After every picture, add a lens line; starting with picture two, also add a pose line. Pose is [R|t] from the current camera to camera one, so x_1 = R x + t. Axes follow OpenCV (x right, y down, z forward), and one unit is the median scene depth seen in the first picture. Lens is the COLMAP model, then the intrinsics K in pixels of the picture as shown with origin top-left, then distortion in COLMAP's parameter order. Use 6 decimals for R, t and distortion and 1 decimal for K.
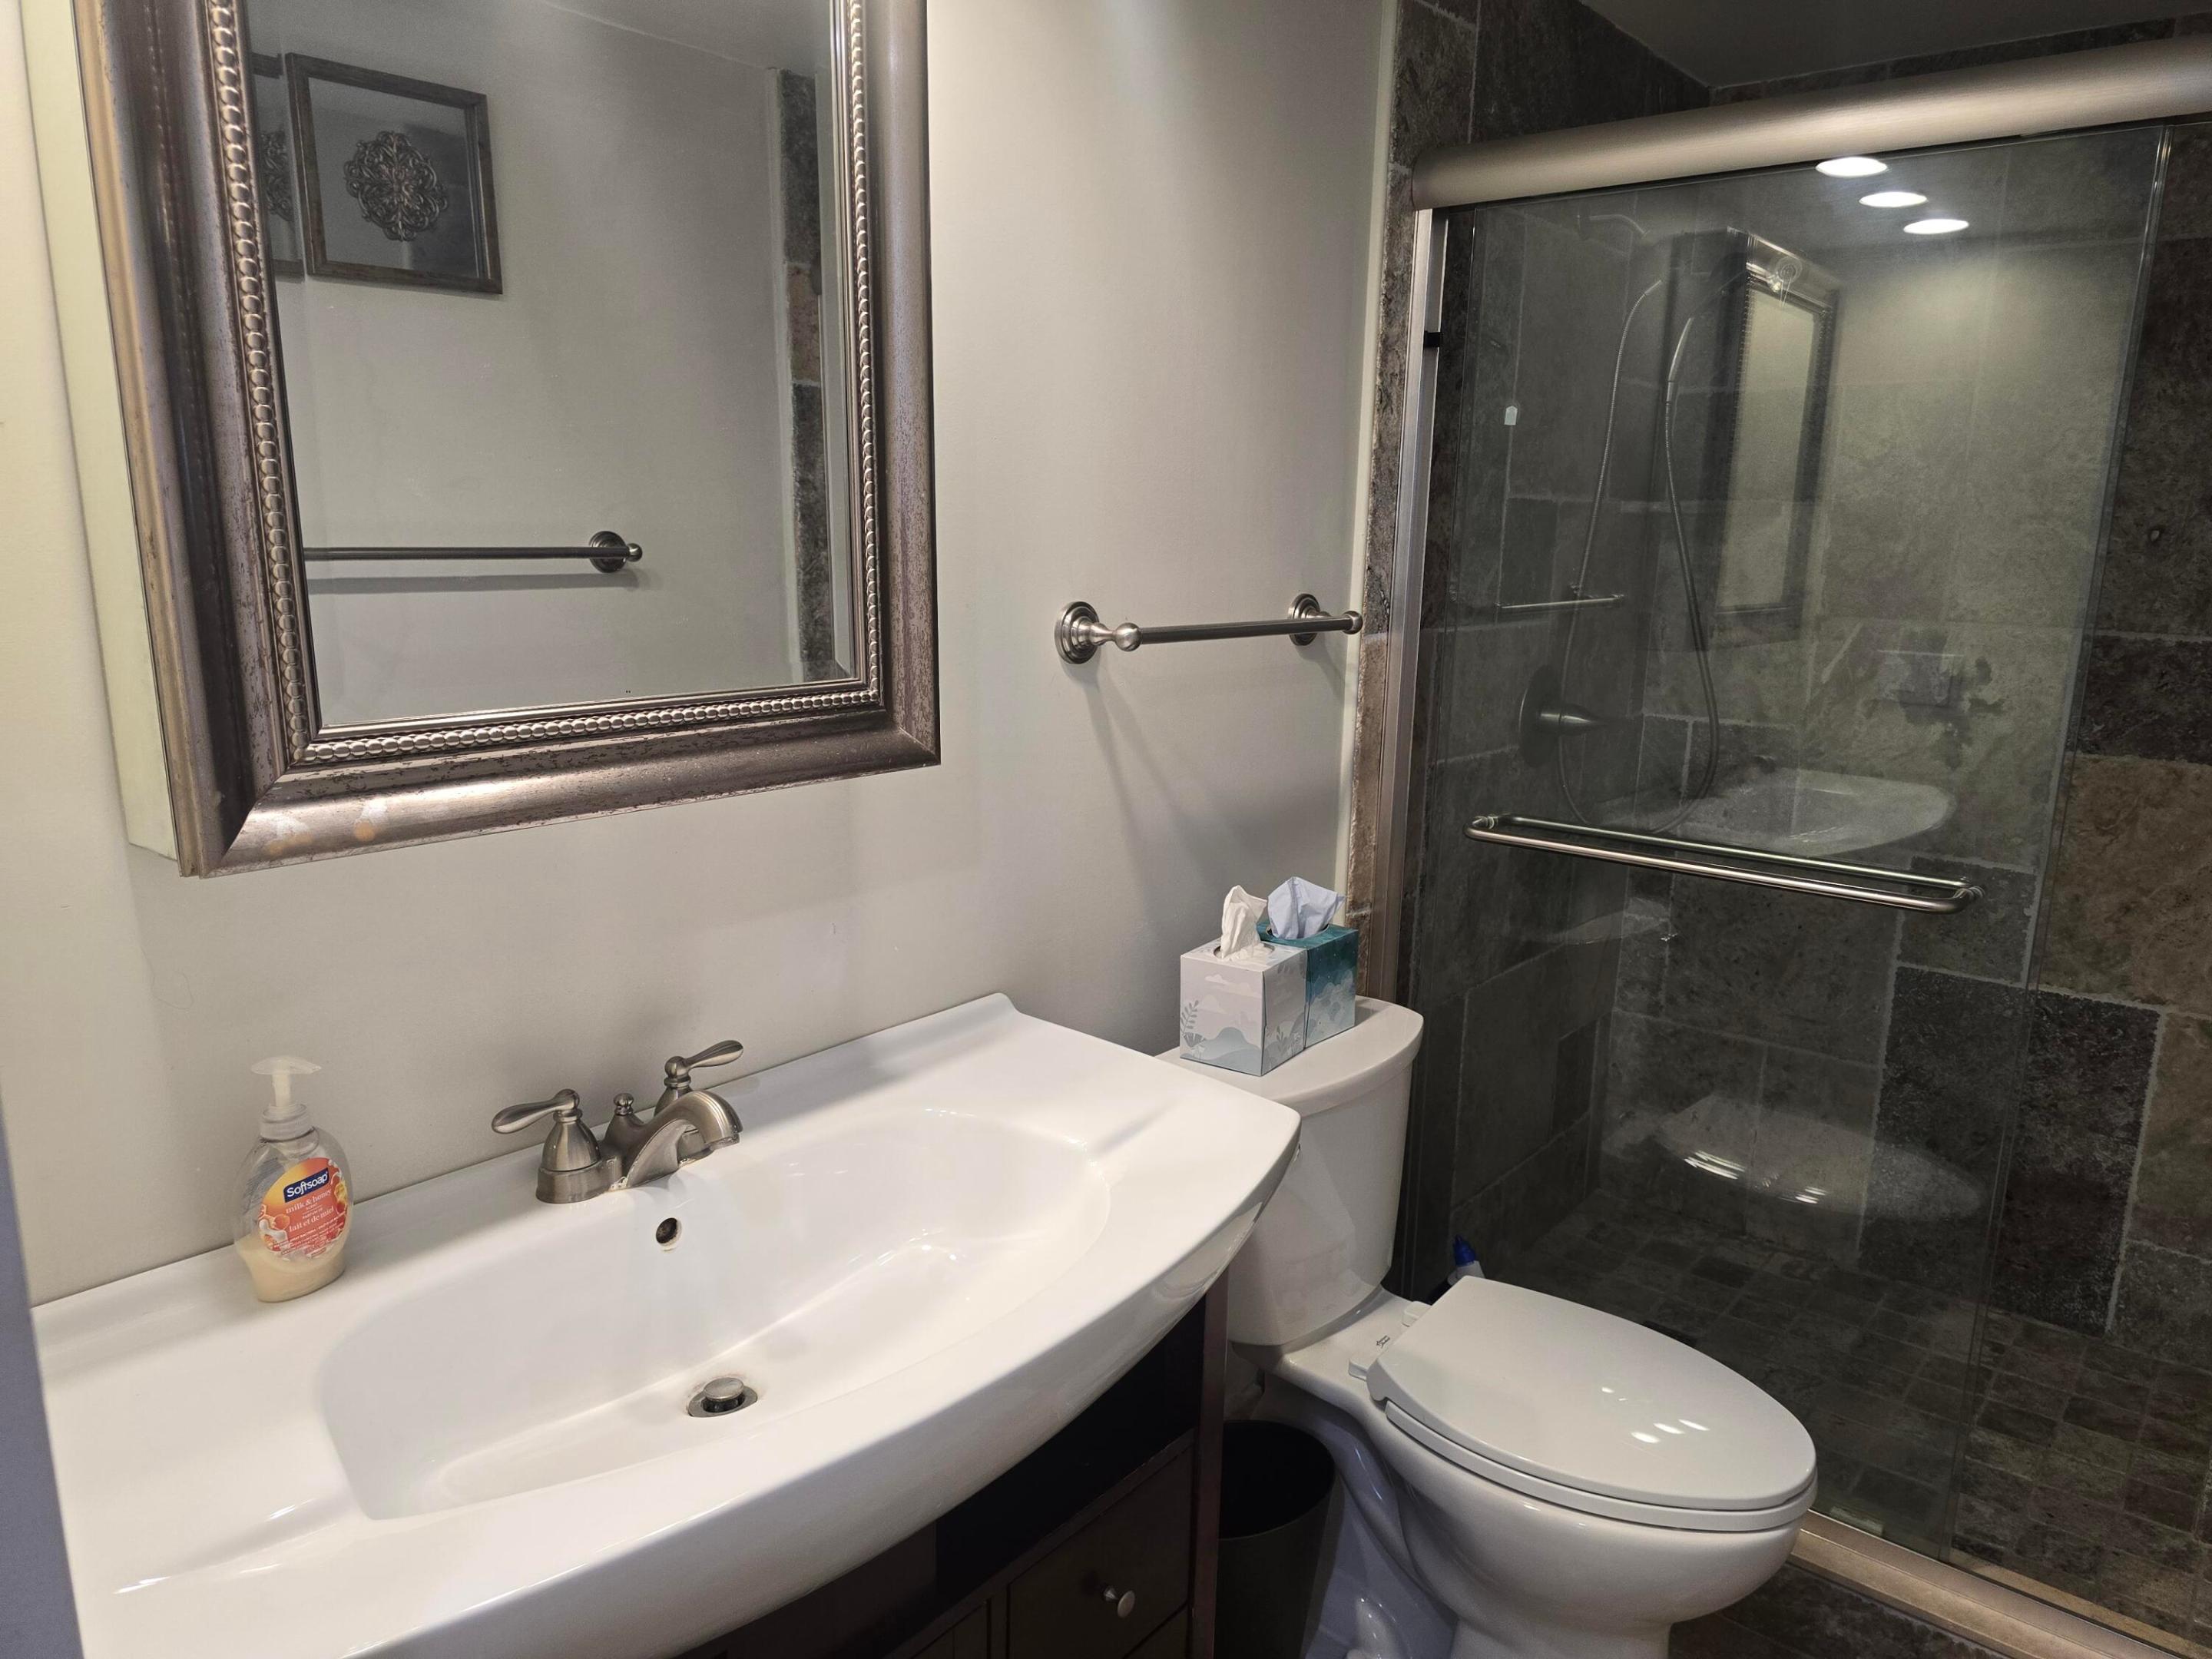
lens RADIAL K [[1493.1, 0, 1136.5], [0, 1493.1, 859.0], [0, 0, 1]] dist [0.064576, -0.060838]
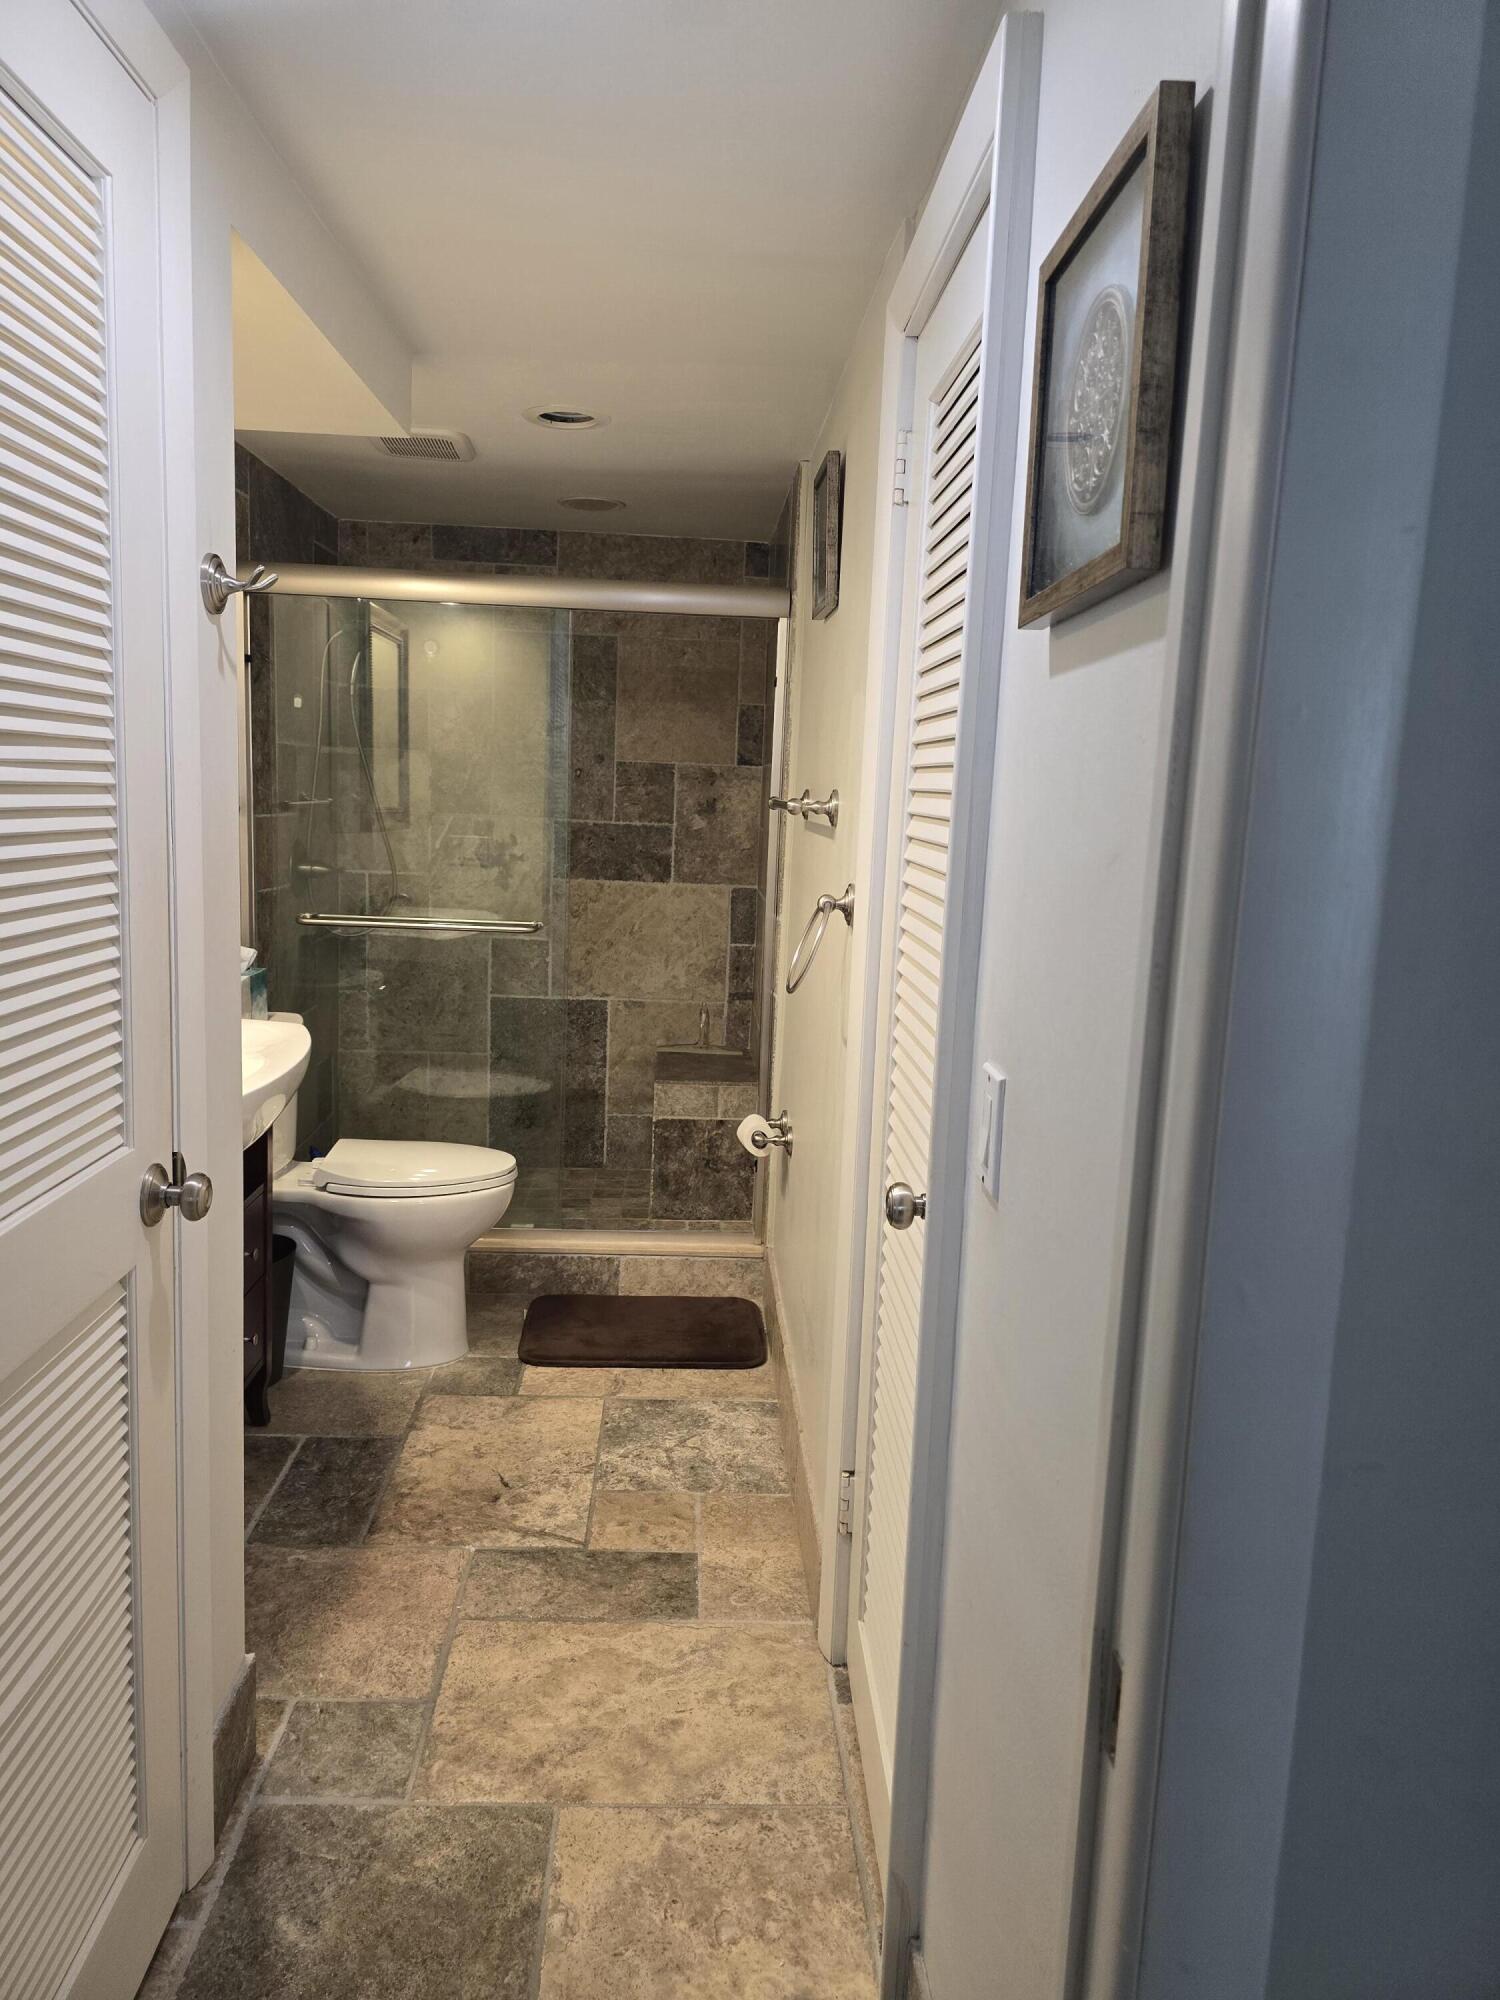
lens RADIAL K [[1350.0, 0, 763.3], [0, 1350.0, 997.5], [0, 0, 1]] dist [0.064576, -0.060838]
pose [[0.741108, -0.092403, 0.664997, -0.424948], [0.121420, 0.992598, 0.002606, 0.124770], [-0.660315, 0.078813, 0.746842, -0.559811]]
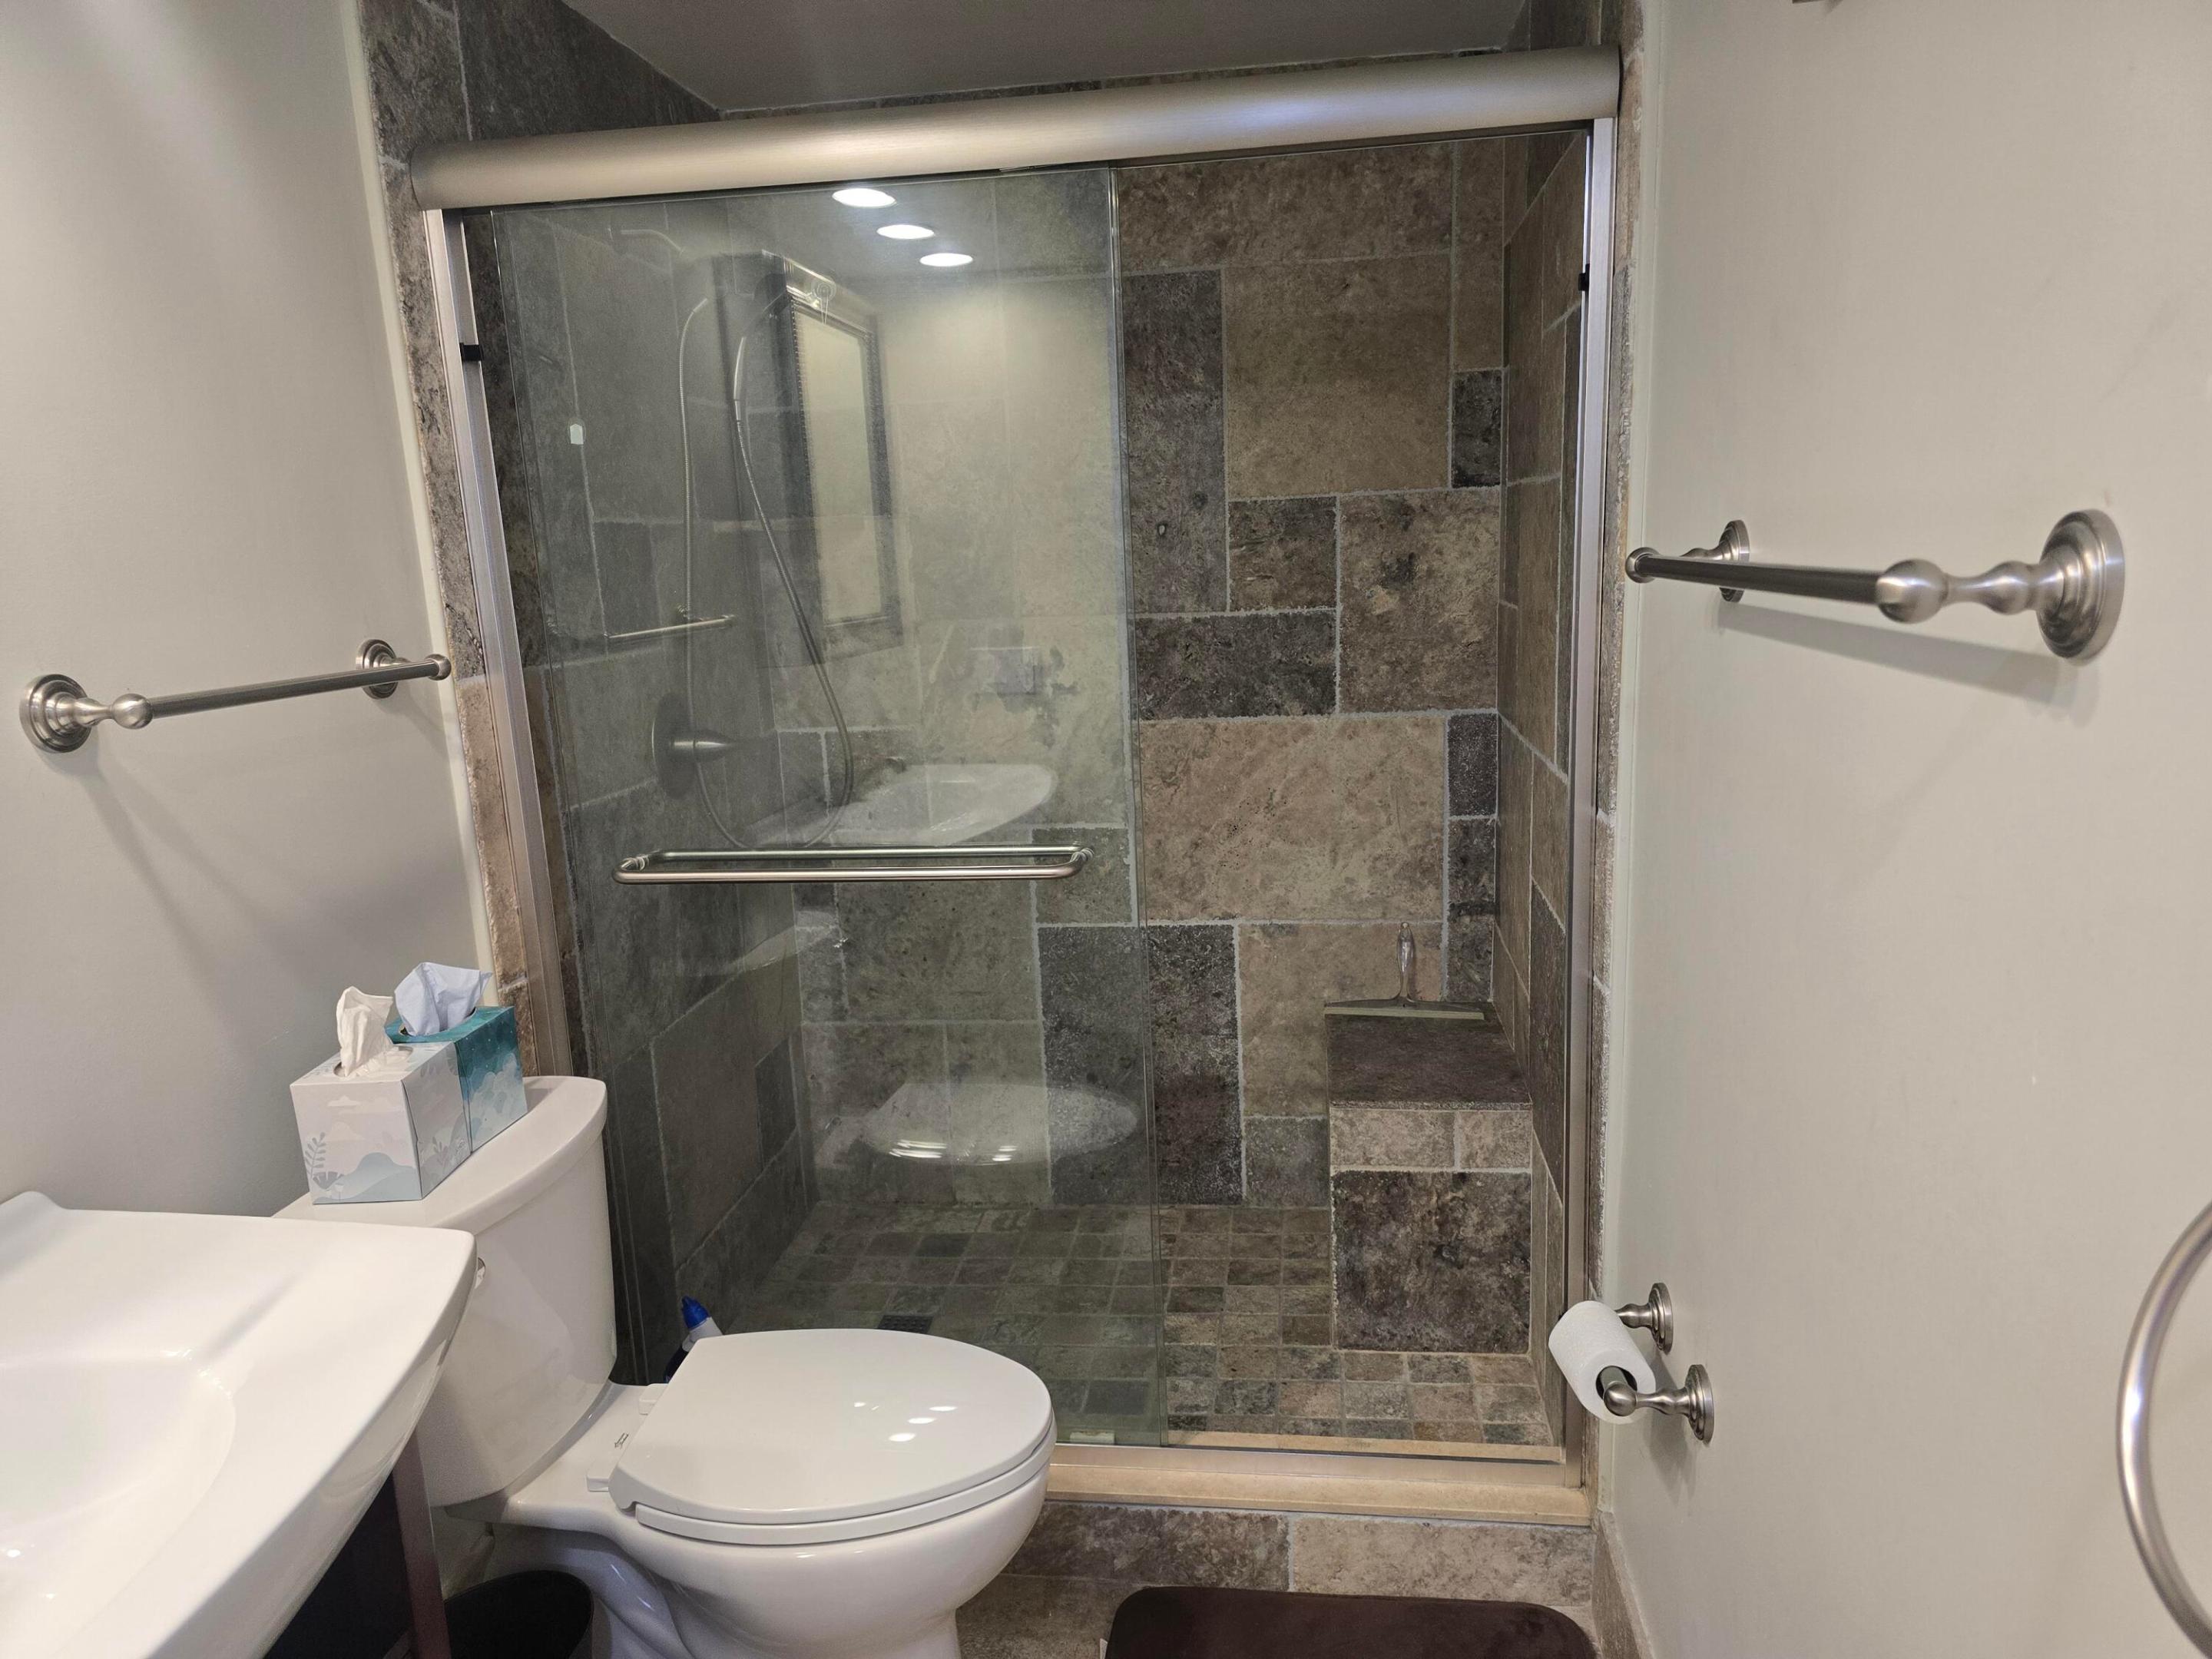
lens RADIAL K [[1493.1, 0, 1127.8], [0, 1493.1, 866.9], [0, 0, 1]] dist [0.064576, -0.060838]
pose [[0.844735, -0.168639, 0.507921, 0.012410], [0.174505, 0.983980, 0.036478, -0.002539], [-0.505936, 0.057821, 0.860631, 0.025303]]
